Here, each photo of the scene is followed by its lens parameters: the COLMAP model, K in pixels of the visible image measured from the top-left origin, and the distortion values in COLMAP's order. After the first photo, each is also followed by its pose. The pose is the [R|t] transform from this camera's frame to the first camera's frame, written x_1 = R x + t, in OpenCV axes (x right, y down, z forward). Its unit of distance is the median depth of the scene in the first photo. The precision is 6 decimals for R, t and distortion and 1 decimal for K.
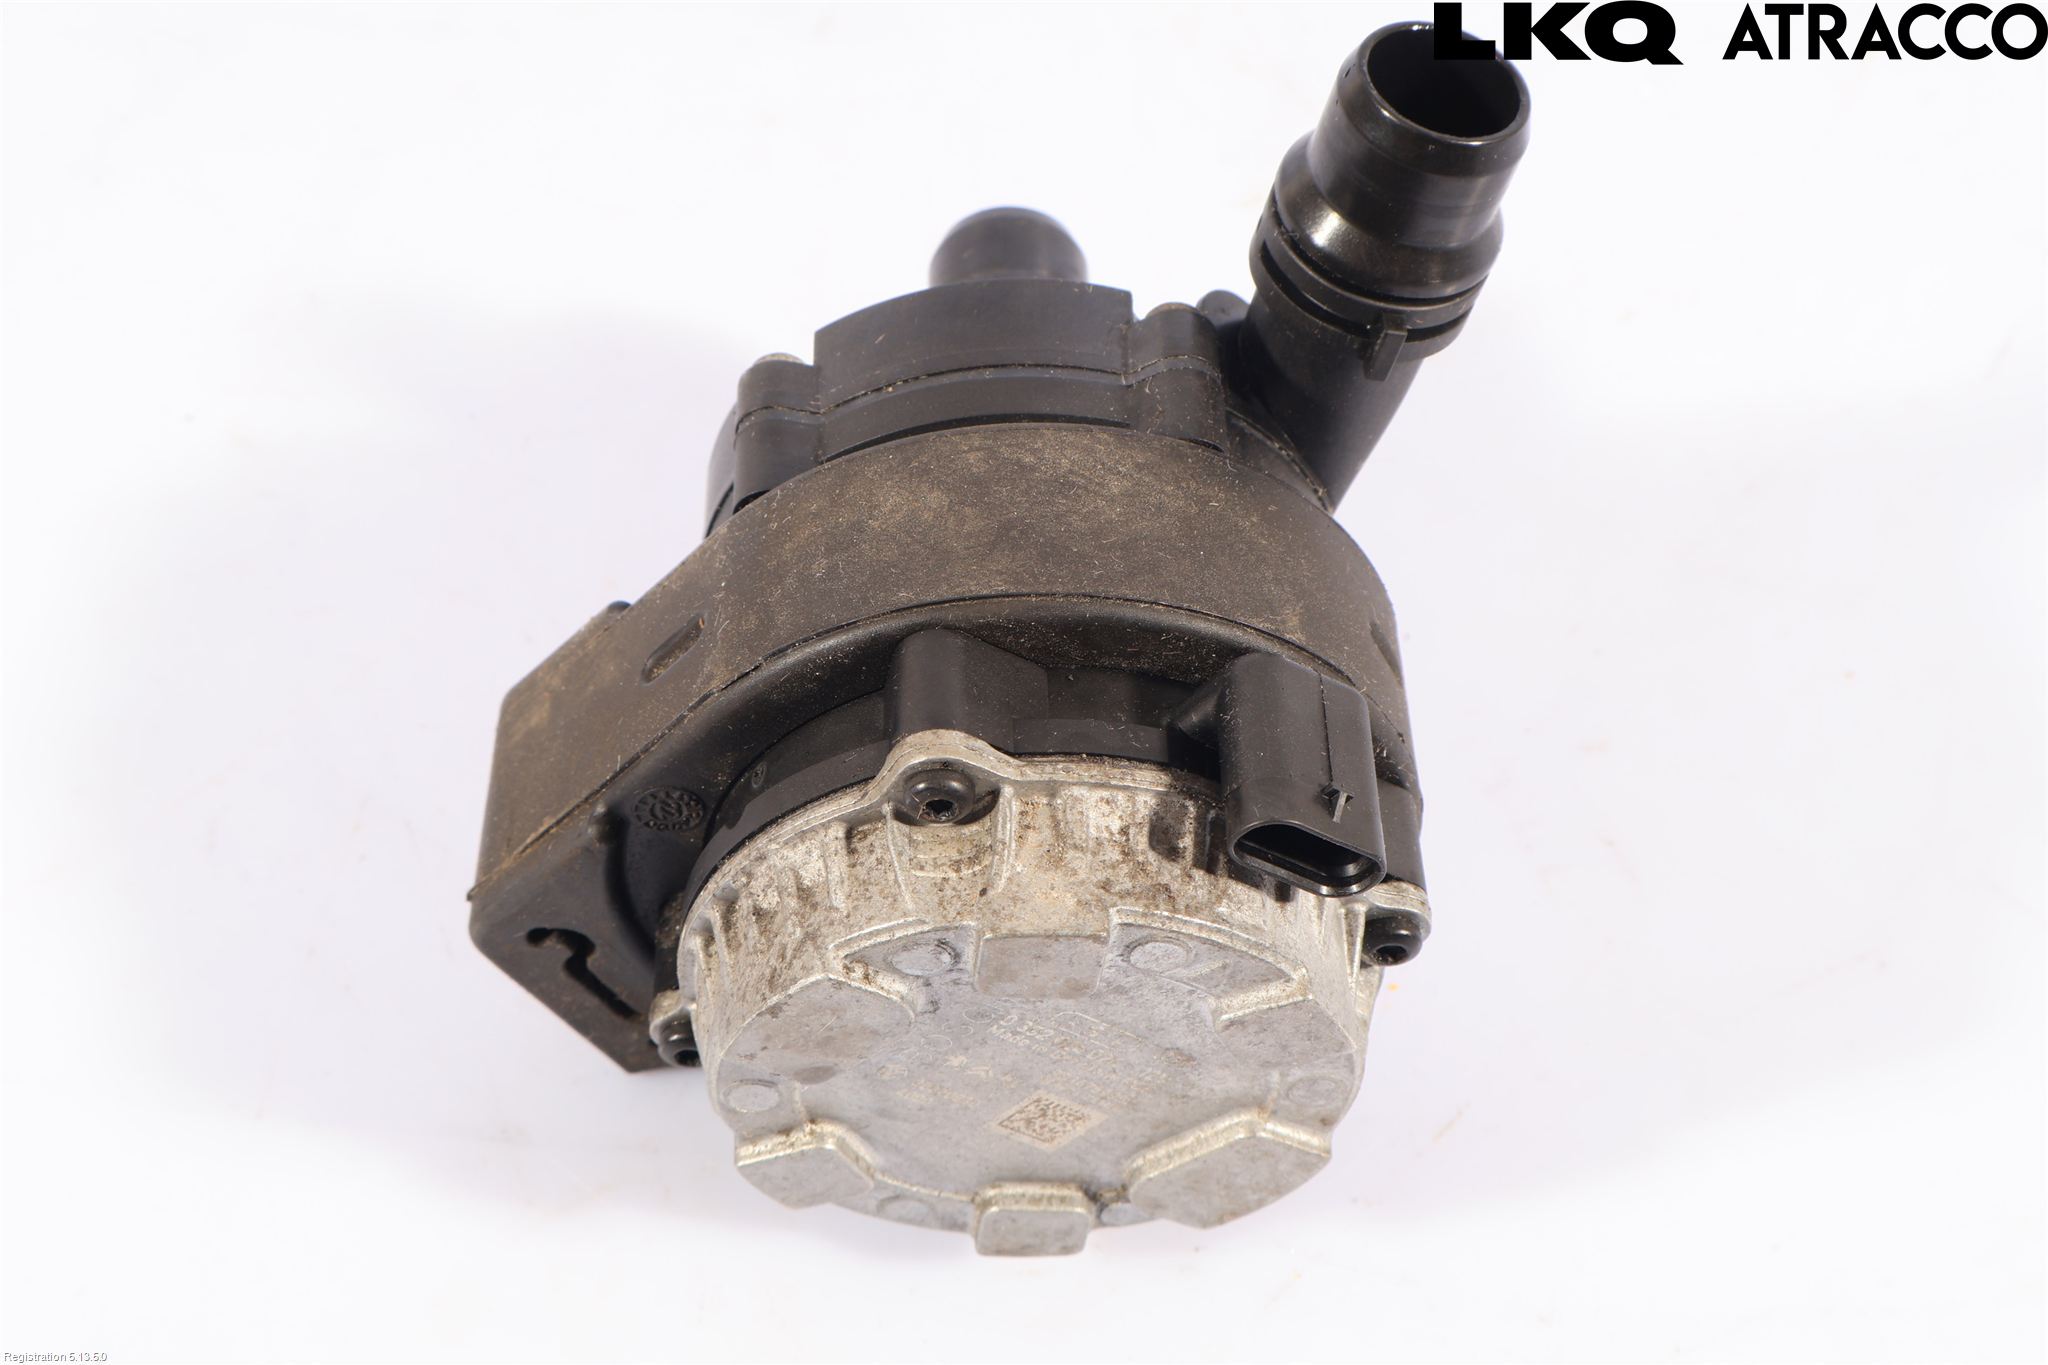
lens RADIAL K [[2770.6, 0, 1023.5], [0, 2770.6, 687.8], [0, 0, 1]] dist [0.031815, 0.000000]
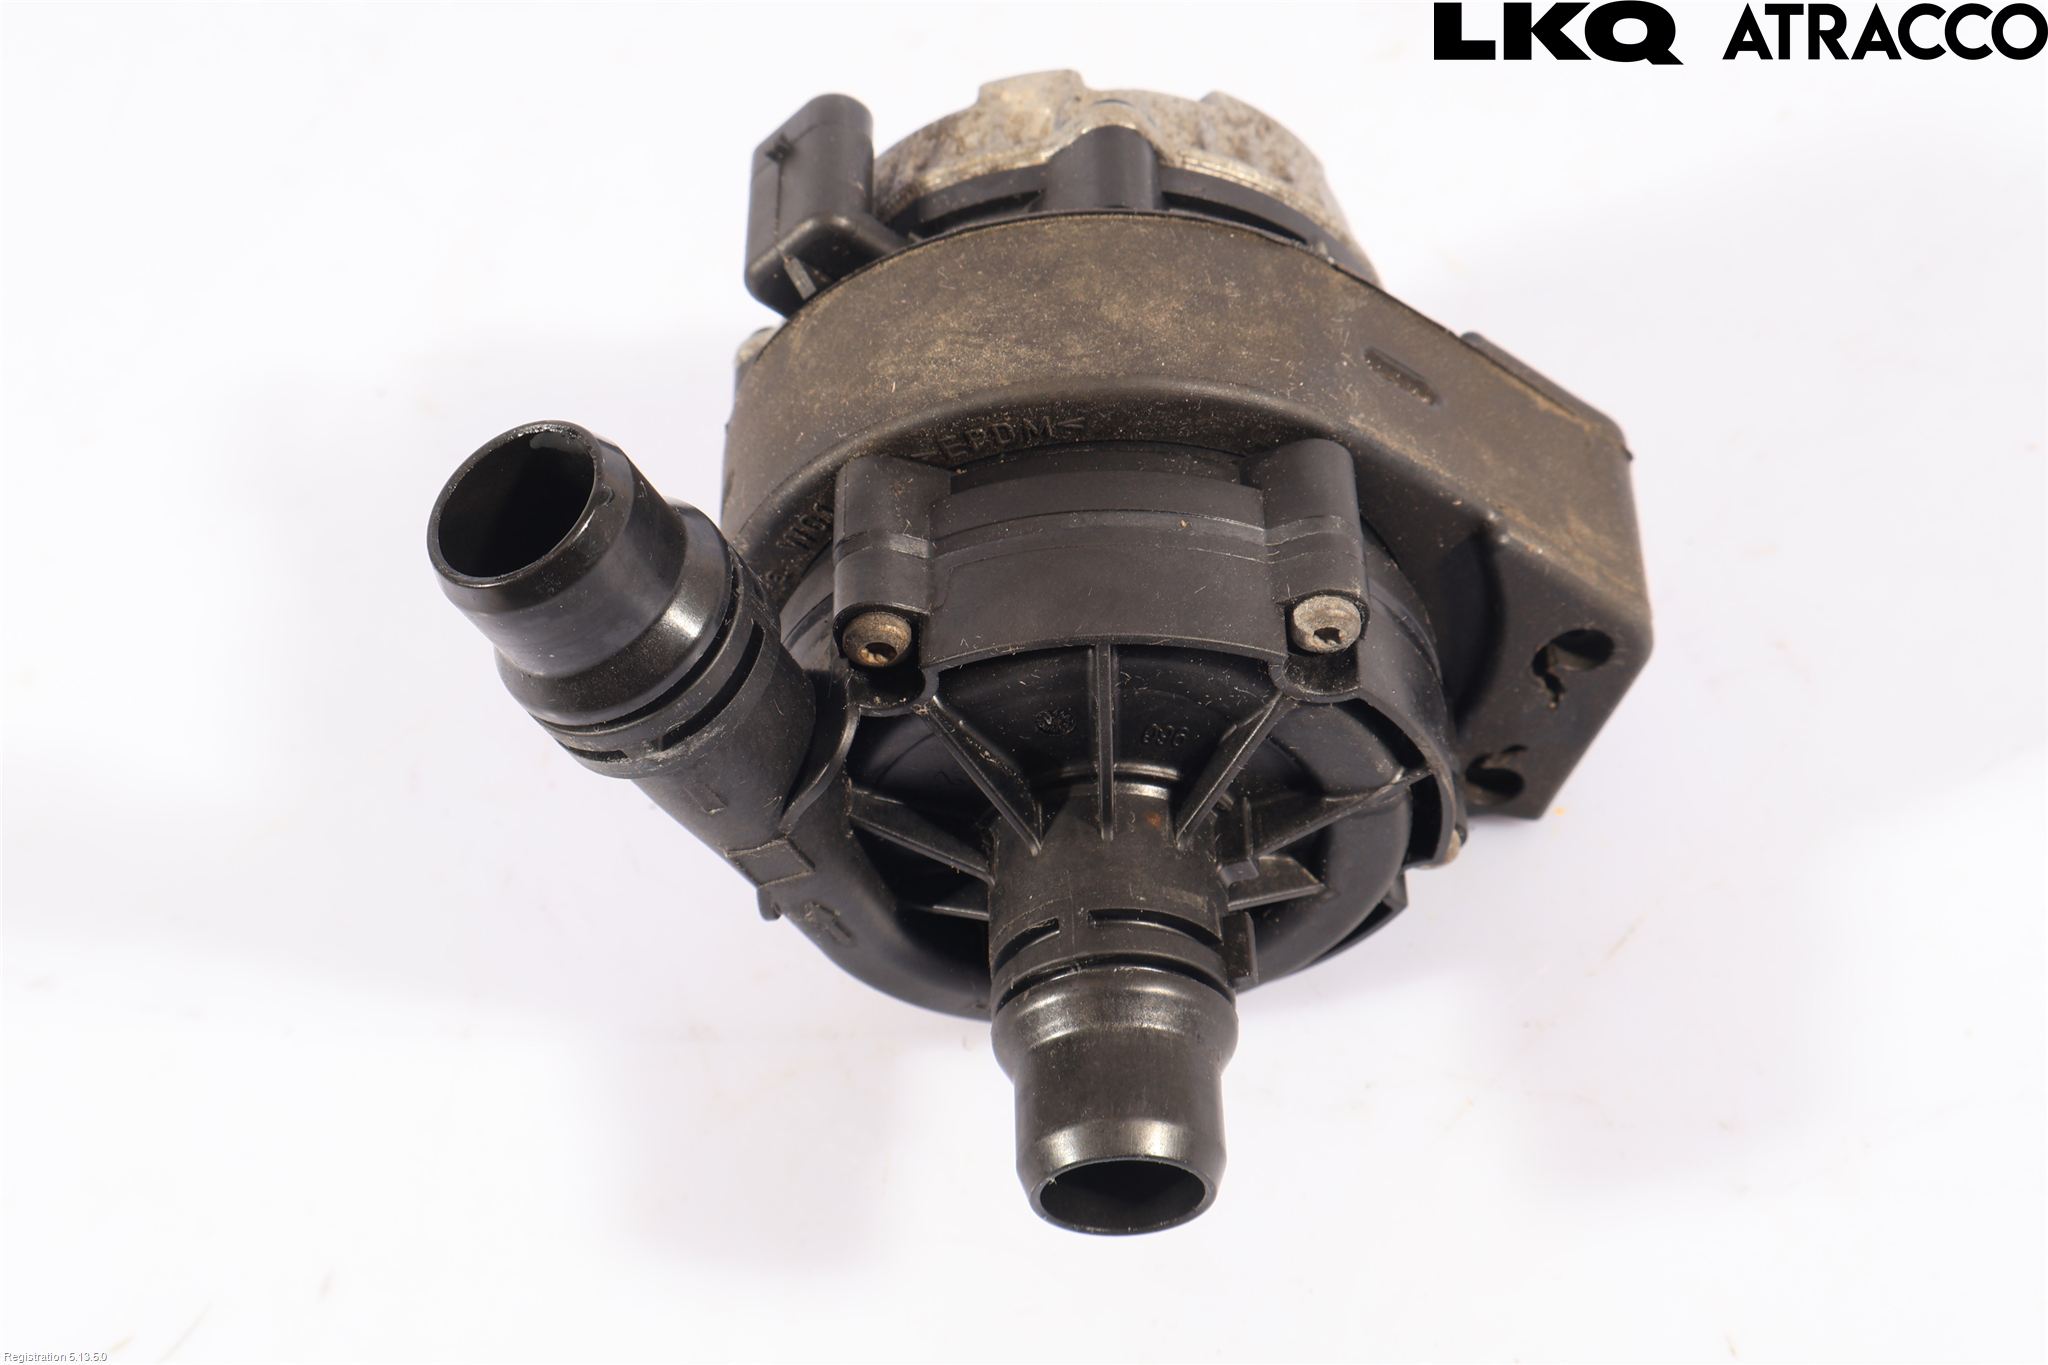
lens RADIAL K [[2770.6, 0, 1025.1], [0, 2770.6, 682.4], [0, 0, 1]] dist [0.031815, 0.000000]
pose [[-0.982499, 0.103424, 0.154917, -0.142658], [0.122209, -0.269747, 0.955145, -1.075914], [0.140573, 0.957361, 0.252387, 0.868512]]
